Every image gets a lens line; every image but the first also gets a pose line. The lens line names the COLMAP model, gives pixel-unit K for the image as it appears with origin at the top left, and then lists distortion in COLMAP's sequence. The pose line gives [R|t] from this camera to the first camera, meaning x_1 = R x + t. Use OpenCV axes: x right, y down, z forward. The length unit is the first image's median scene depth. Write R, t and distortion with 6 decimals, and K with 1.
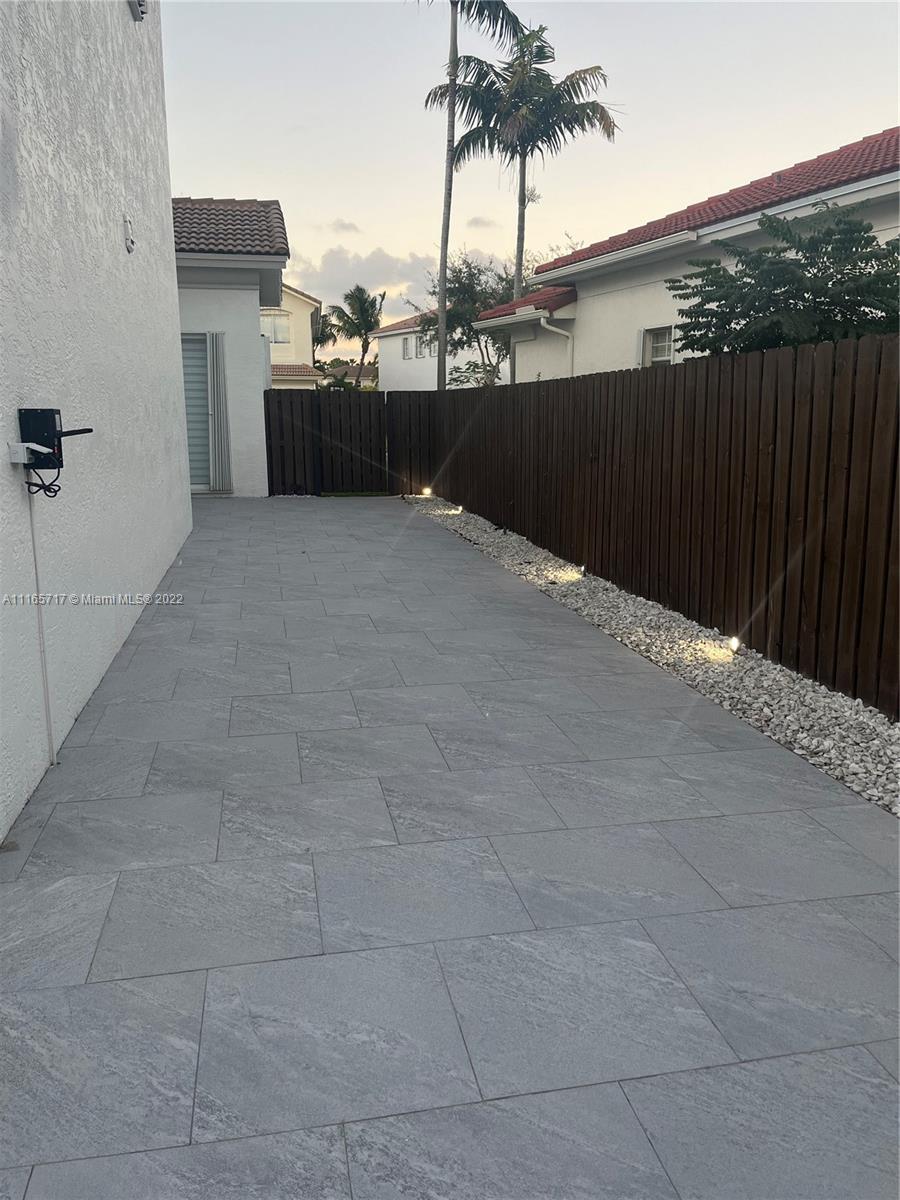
lens RADIAL K [[952.3, 0, 479.2], [0, 952.3, 600.9], [0, 0, 1]] dist [0.063489, -0.001993]
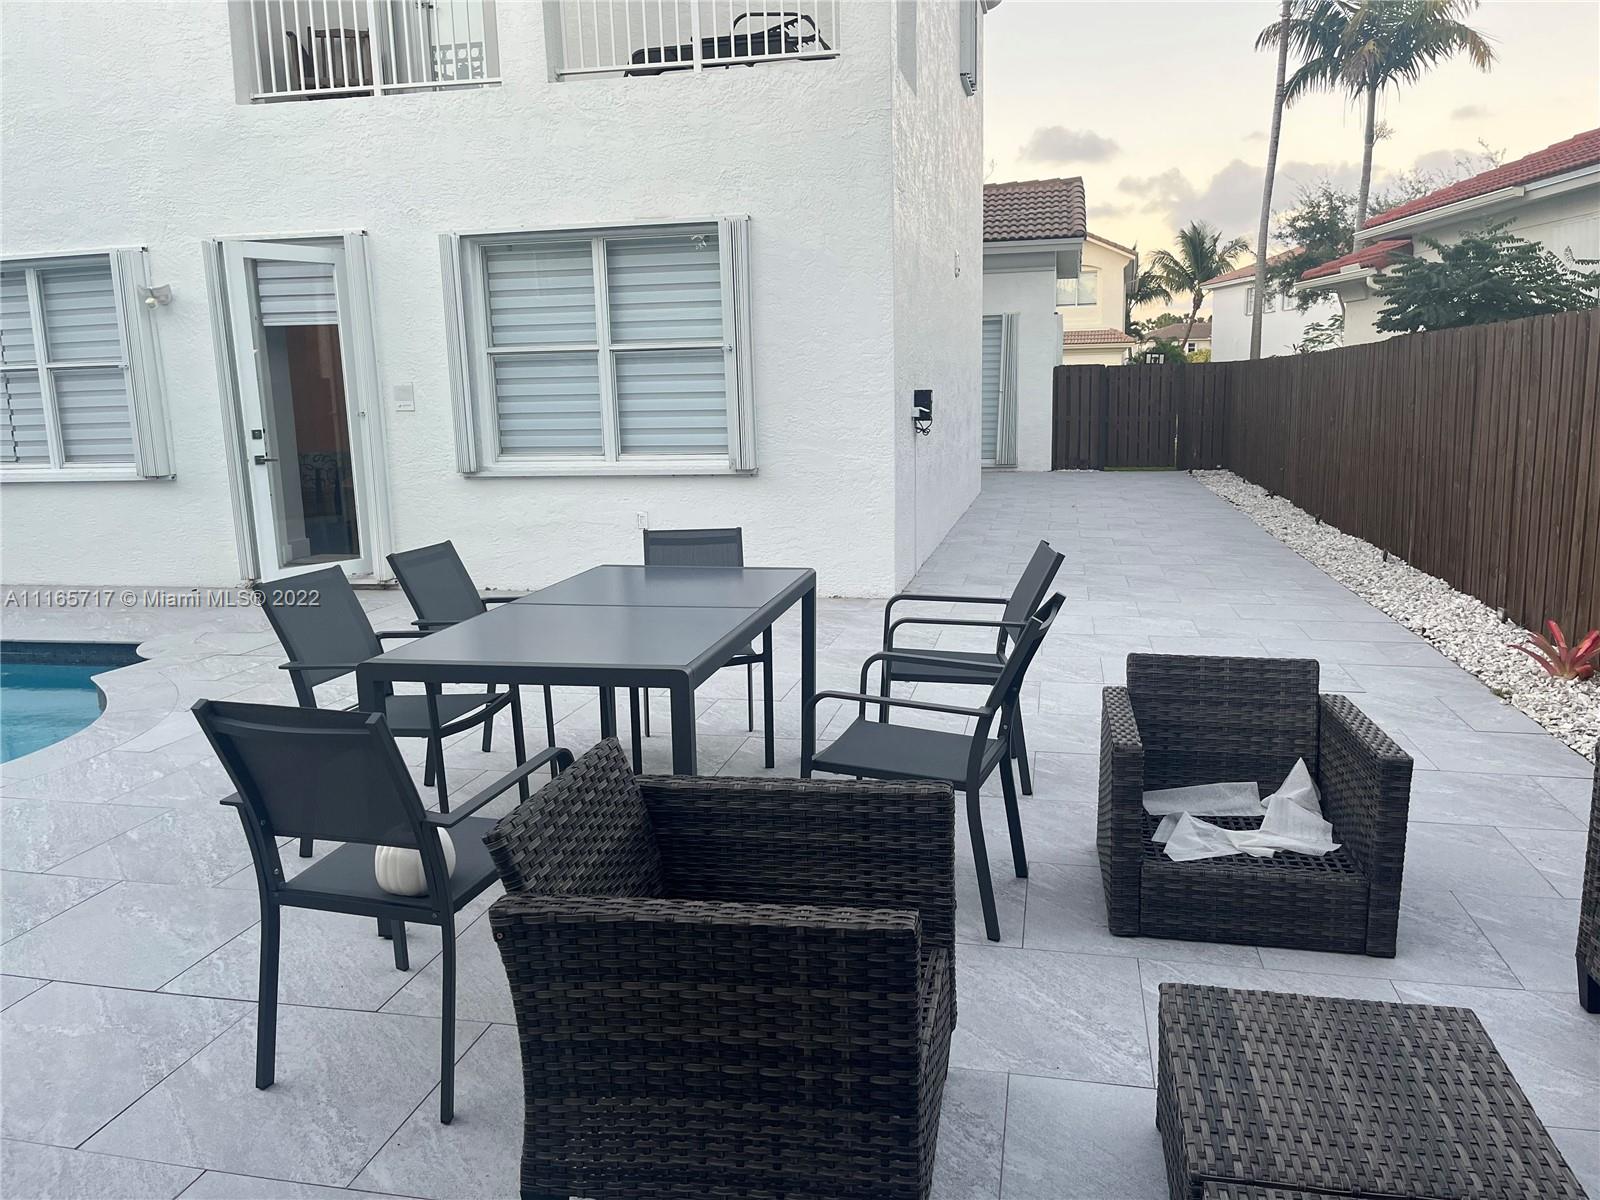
lens RADIAL K [[1221.1, 0, 800.0], [0, 1221.1, 600.0], [0, 0, 1]] dist [0.006227, -0.002151]
pose [[0.910663, 0.049592, -0.410163, 0.064883], [-0.059059, 0.998200, -0.010435, 0.049109], [0.408907, 0.033727, 0.911953, -0.247485]]
